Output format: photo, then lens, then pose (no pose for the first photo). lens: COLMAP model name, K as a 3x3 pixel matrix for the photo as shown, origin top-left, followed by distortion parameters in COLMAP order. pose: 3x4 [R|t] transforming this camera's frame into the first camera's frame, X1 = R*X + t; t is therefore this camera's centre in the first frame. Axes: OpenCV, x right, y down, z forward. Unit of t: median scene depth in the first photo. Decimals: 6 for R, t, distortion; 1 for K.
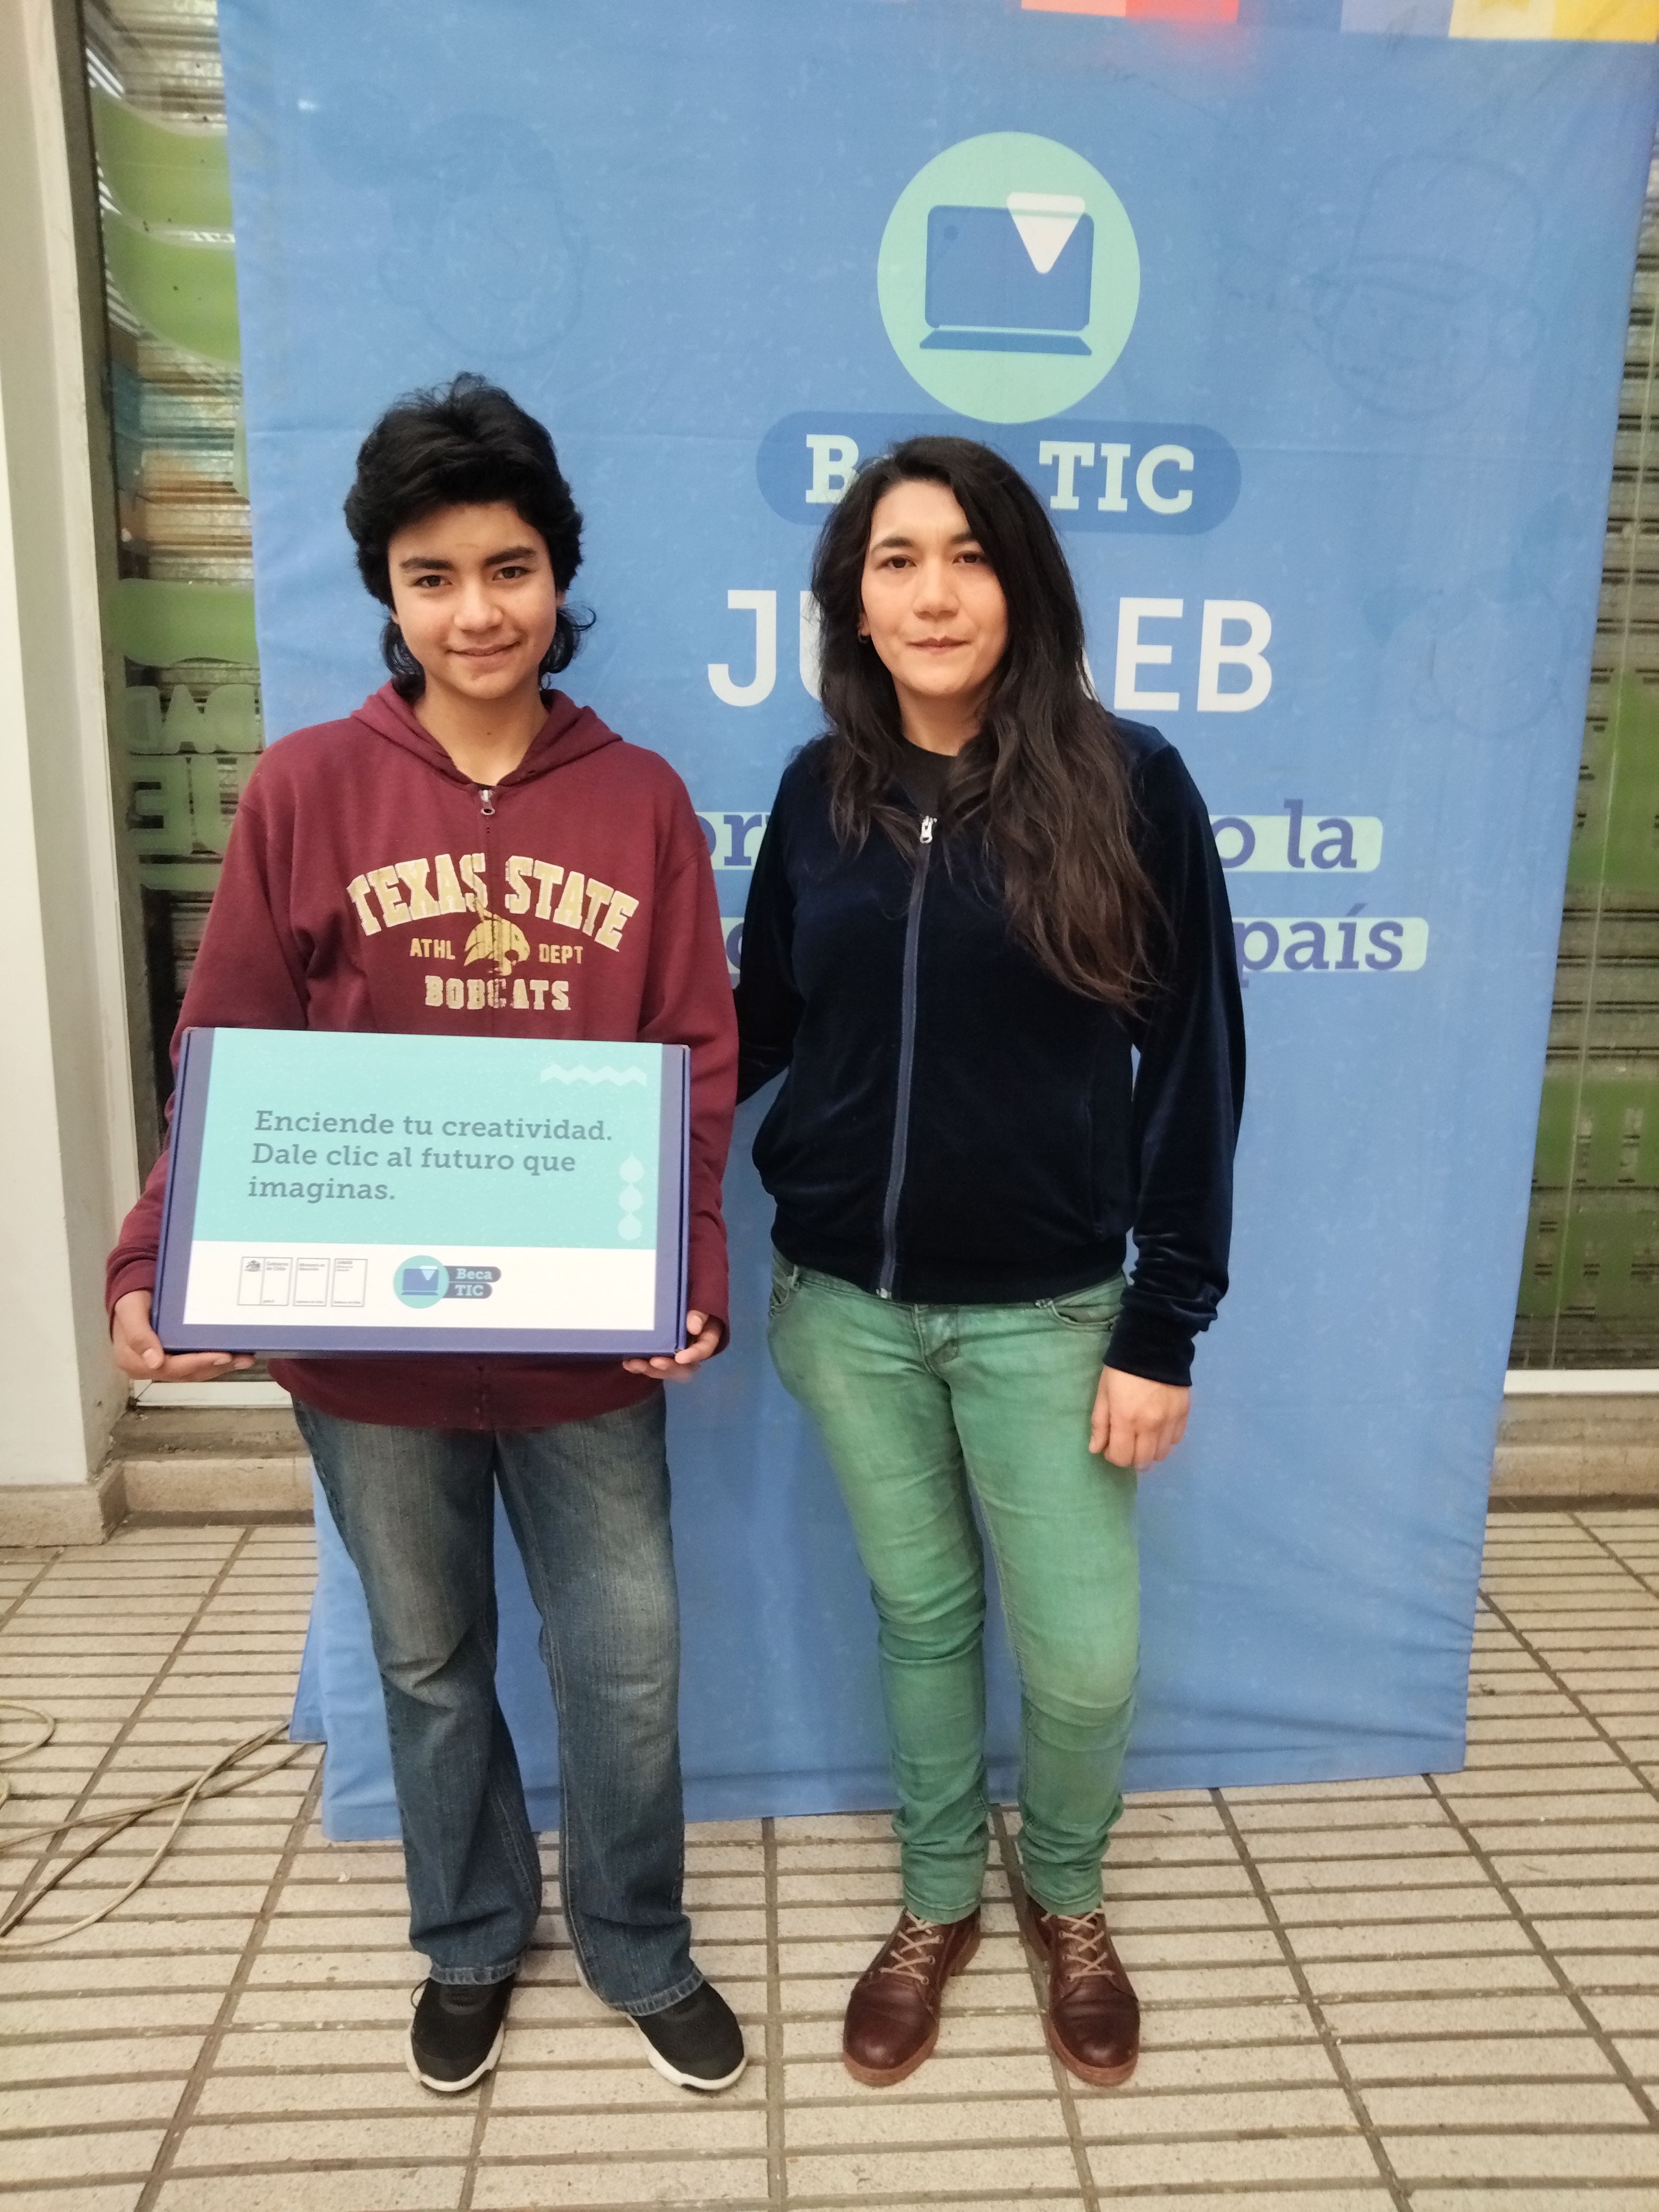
lens RADIAL K [[1675.9, 0, 825.6], [0, 1675.9, 1083.7], [0, 0, 1]] dist [-0.021579, 0.015860]
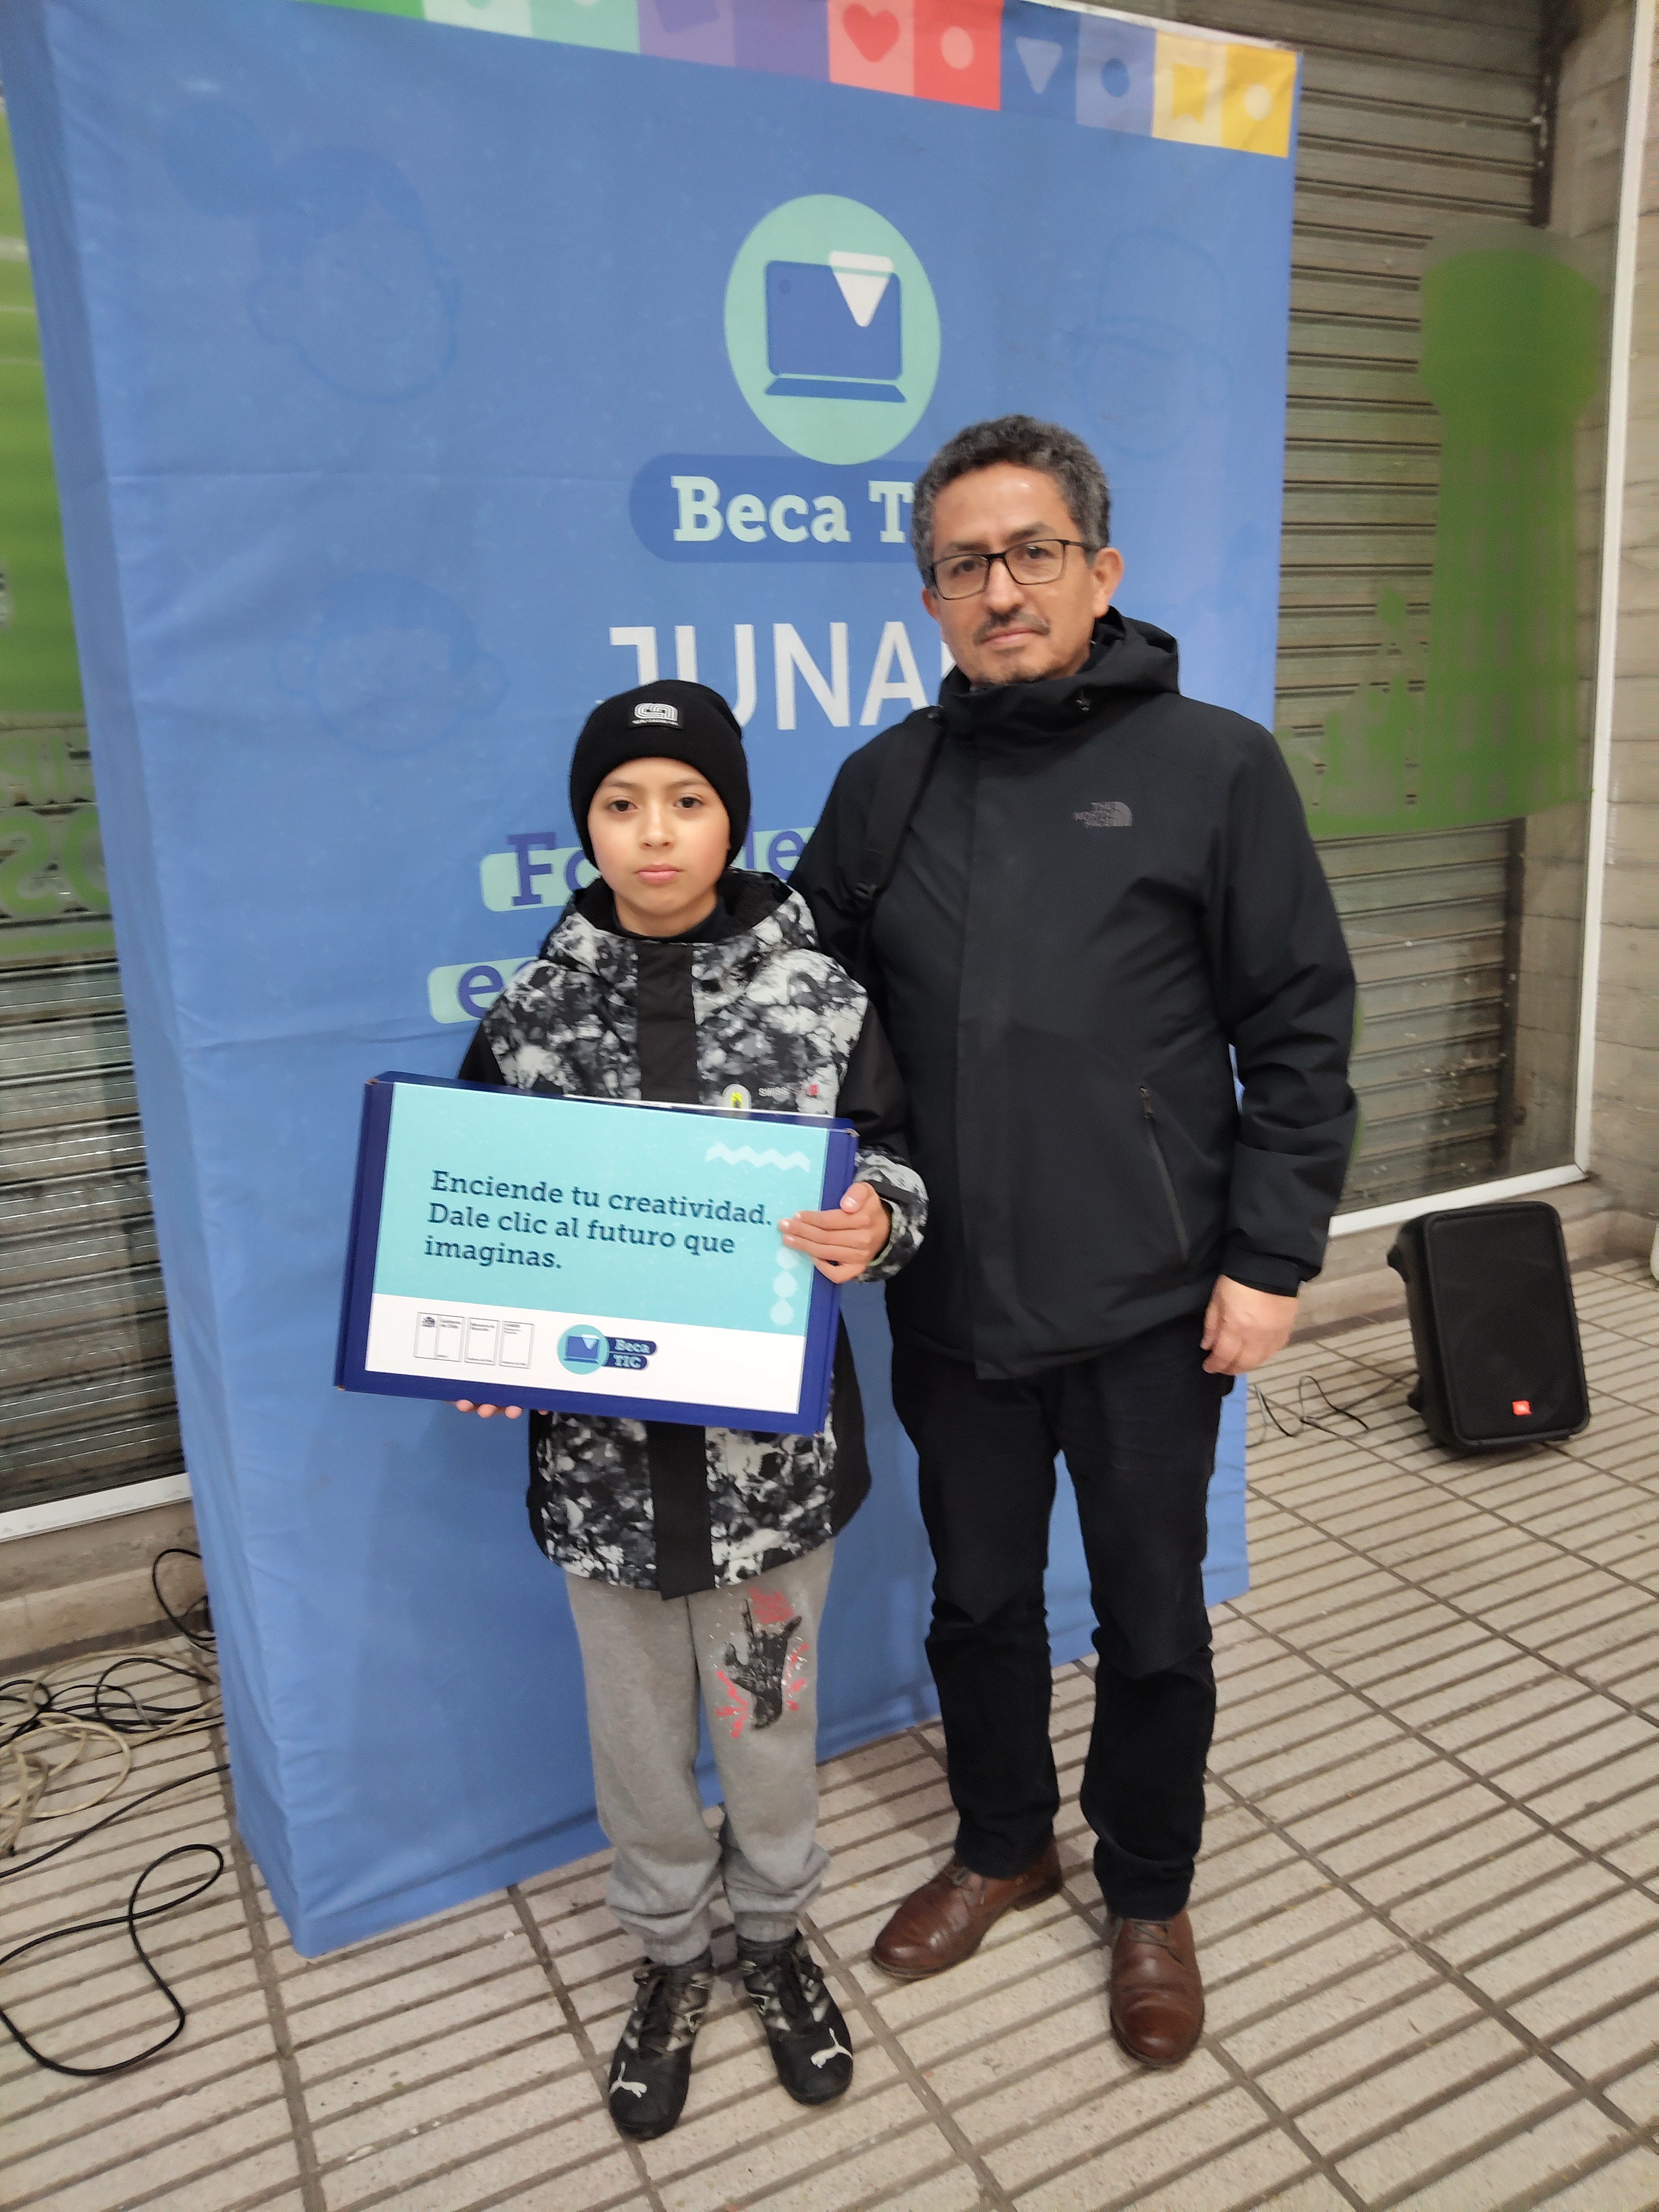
lens RADIAL K [[1675.9, 0, 837.0], [0, 1675.9, 1078.2], [0, 0, 1]] dist [-0.021579, 0.015860]
pose [[0.917007, -0.137528, 0.374411, -0.339966], [0.133610, 0.990360, 0.036539, -0.039393], [-0.375827, 0.016519, 0.926543, 0.003333]]
